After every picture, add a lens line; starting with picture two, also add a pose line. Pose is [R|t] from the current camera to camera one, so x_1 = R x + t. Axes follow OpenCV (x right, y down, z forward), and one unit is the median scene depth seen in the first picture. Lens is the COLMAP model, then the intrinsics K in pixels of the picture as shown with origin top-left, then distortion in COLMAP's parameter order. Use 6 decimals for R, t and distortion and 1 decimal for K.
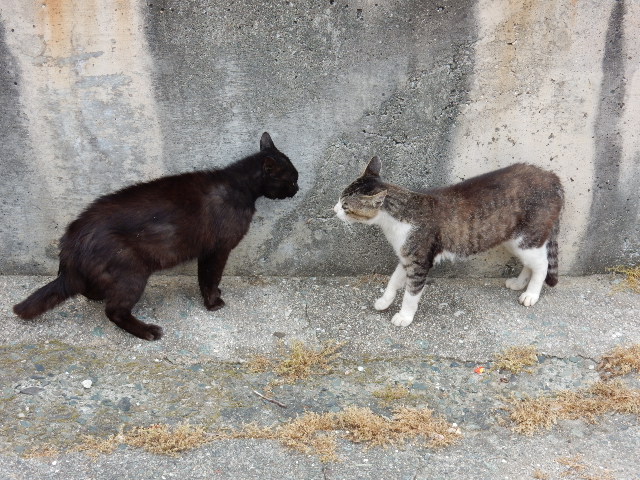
lens RADIAL K [[1128.6, 0, 318.3], [0, 1128.6, 235.8], [0, 0, 1]] dist [0.026651, 0.000000]
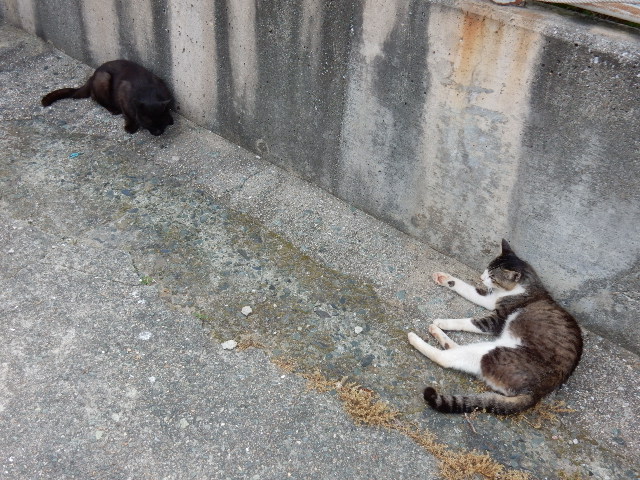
lens RADIAL K [[670.9, 0, 319.4], [0, 670.9, 238.7], [0, 0, 1]] dist [0.000349, 0.000000]
pose [[0.708150, 0.438379, -0.553486, 0.135622], [-0.355565, 0.898666, 0.256851, -0.135527], [0.609997, 0.014911, 0.792263, 0.322231]]
